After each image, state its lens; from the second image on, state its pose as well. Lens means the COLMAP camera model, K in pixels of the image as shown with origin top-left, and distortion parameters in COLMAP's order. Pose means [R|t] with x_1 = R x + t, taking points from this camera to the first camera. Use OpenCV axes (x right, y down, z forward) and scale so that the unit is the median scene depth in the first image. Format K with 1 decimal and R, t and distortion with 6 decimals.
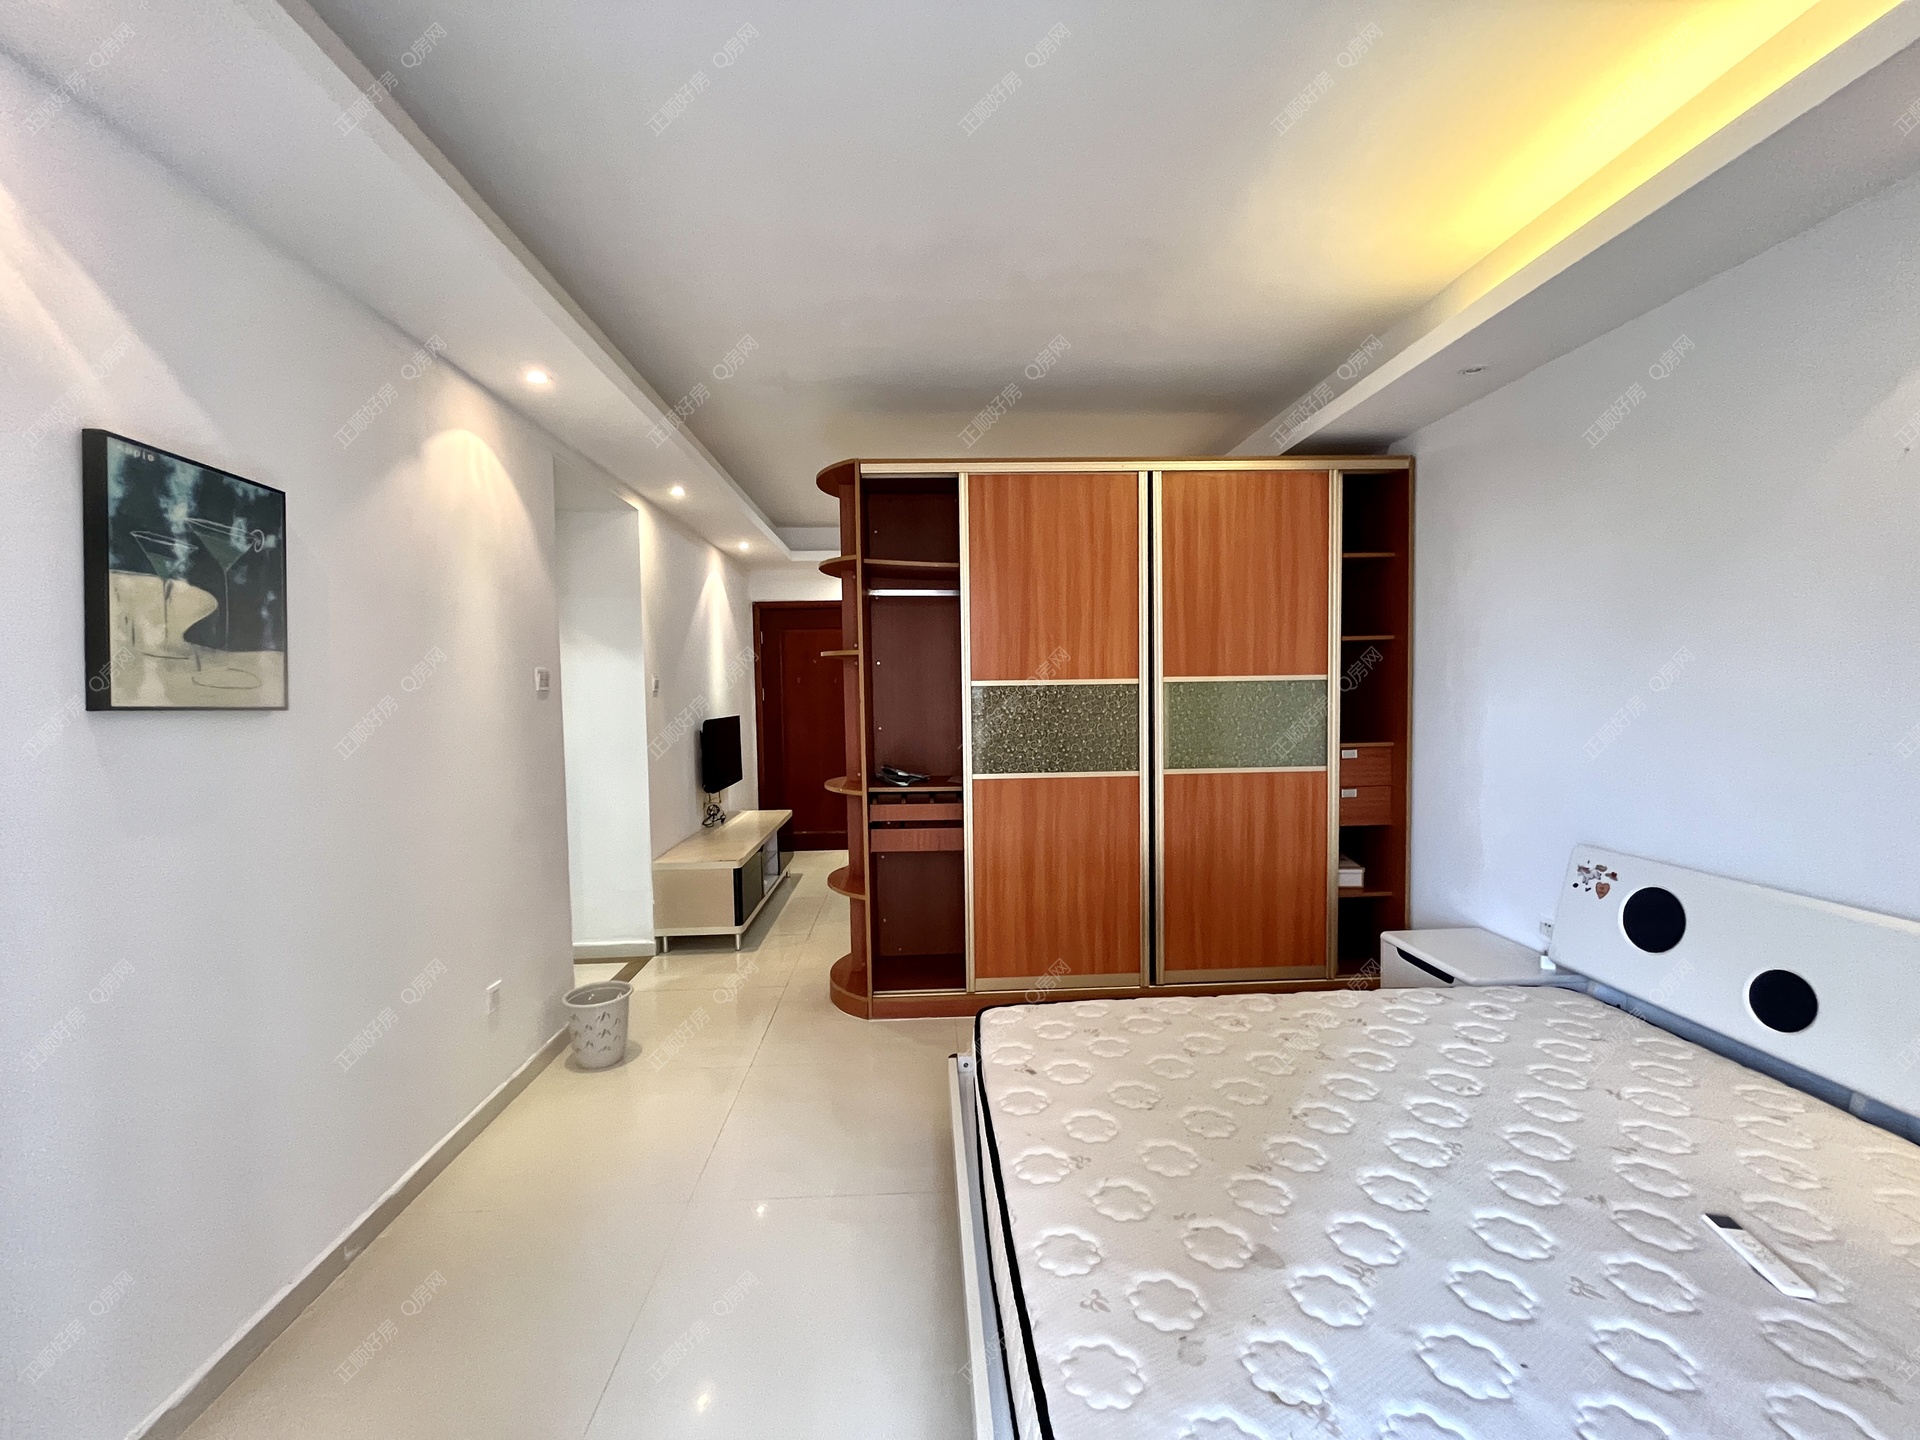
lens RADIAL K [[778.4, 0, 955.8], [0, 778.4, 723.0], [0, 0, 1]] dist [-0.003021, -0.000430]
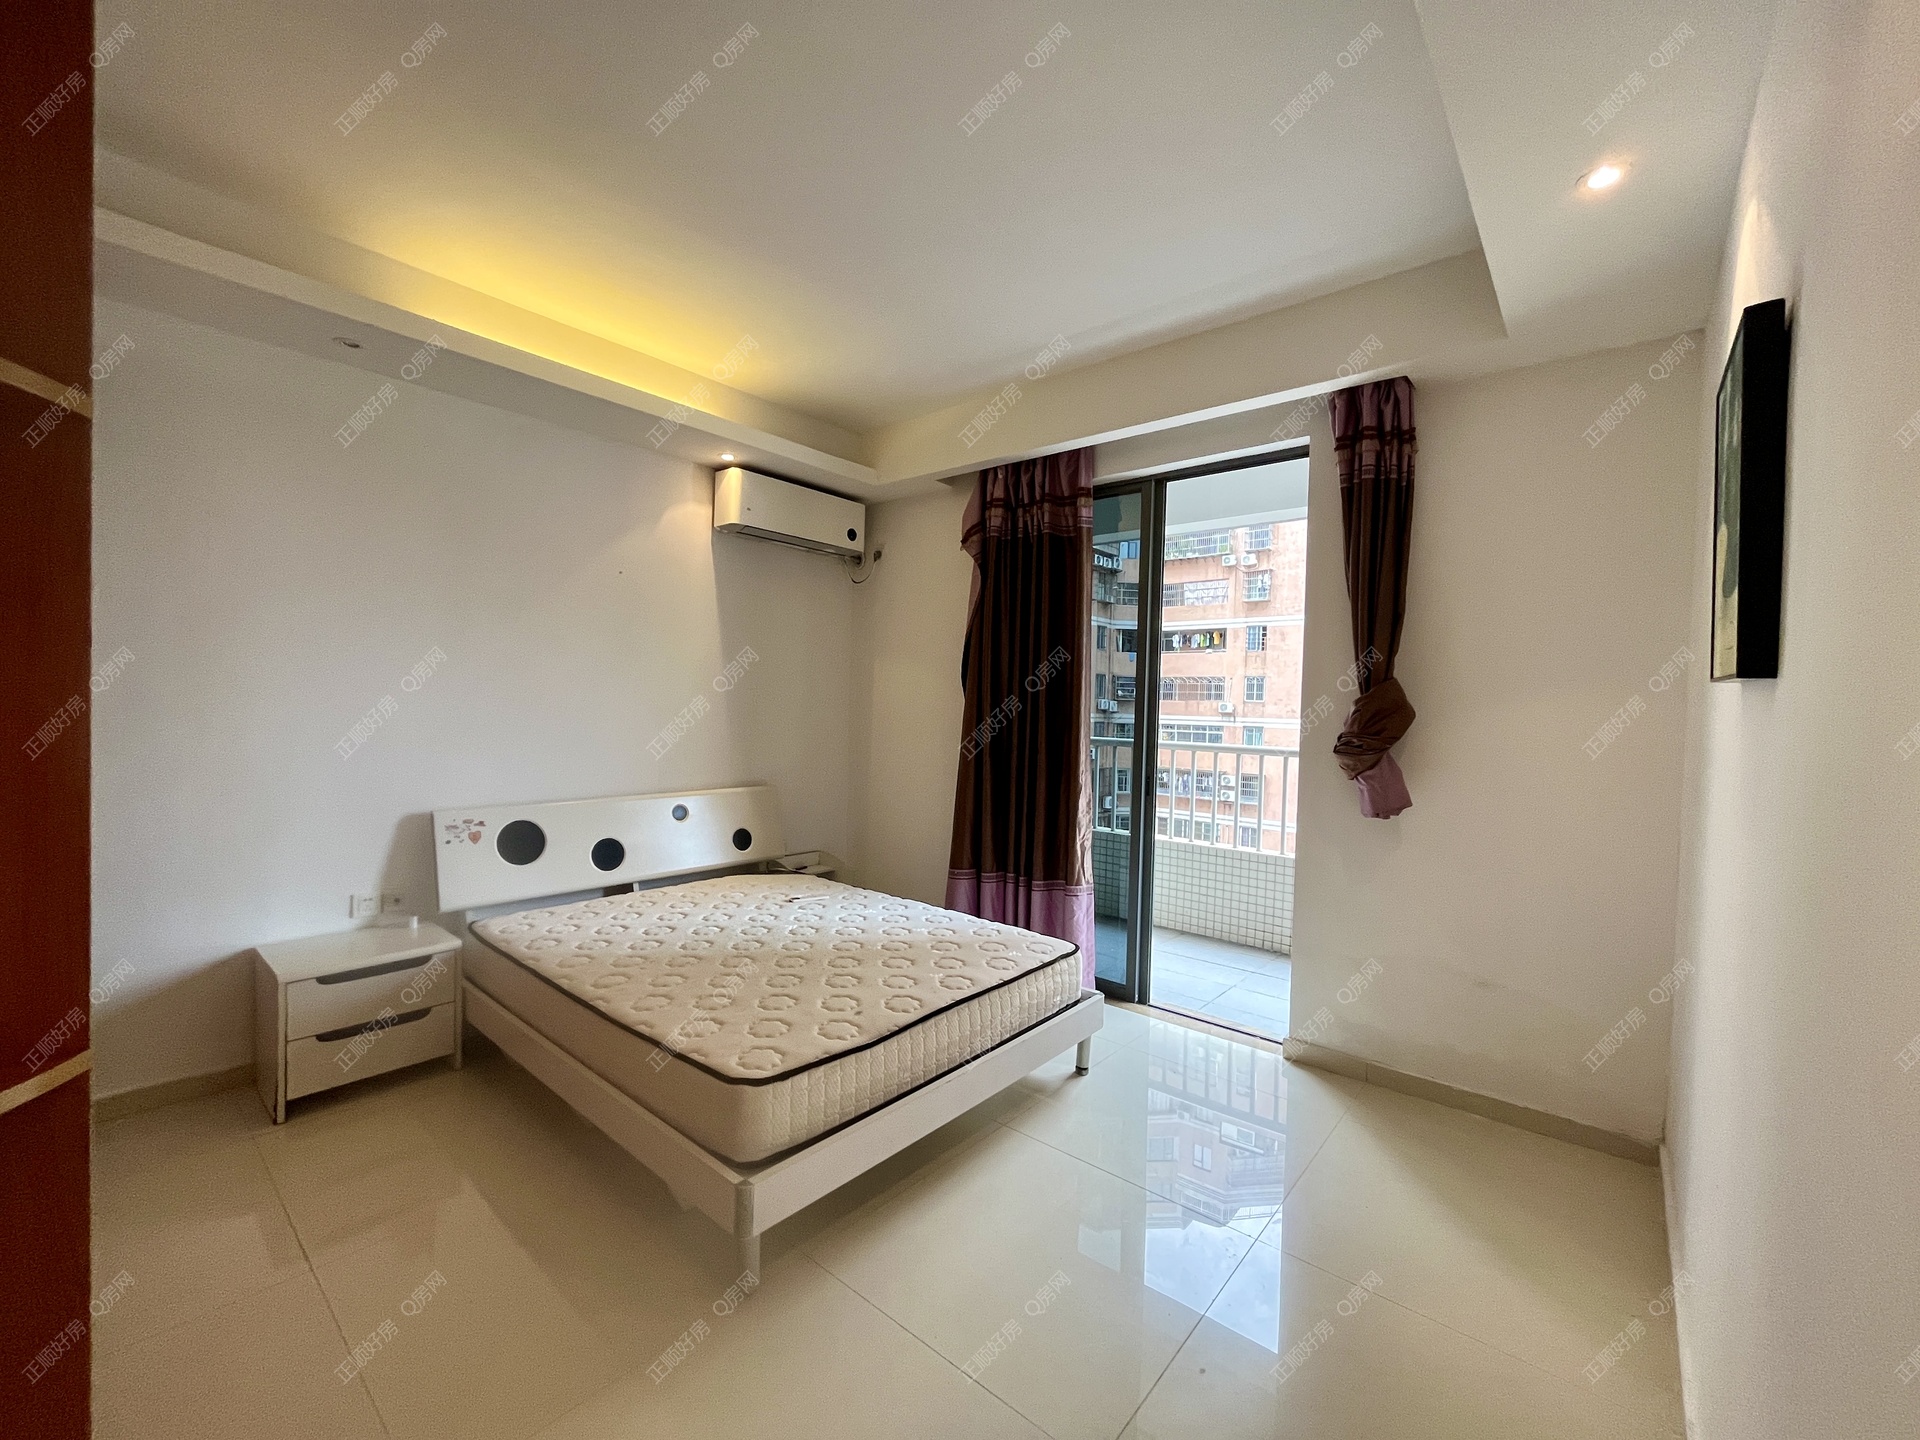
lens RADIAL K [[778.4, 0, 955.8], [0, 778.4, 723.0], [0, 0, 1]] dist [-0.003021, -0.000430]
pose [[-0.727848, -0.018388, 0.685492, -0.647610], [0.011906, 0.999151, 0.039444, -0.018209], [-0.685635, 0.036871, -0.727011, 1.388822]]
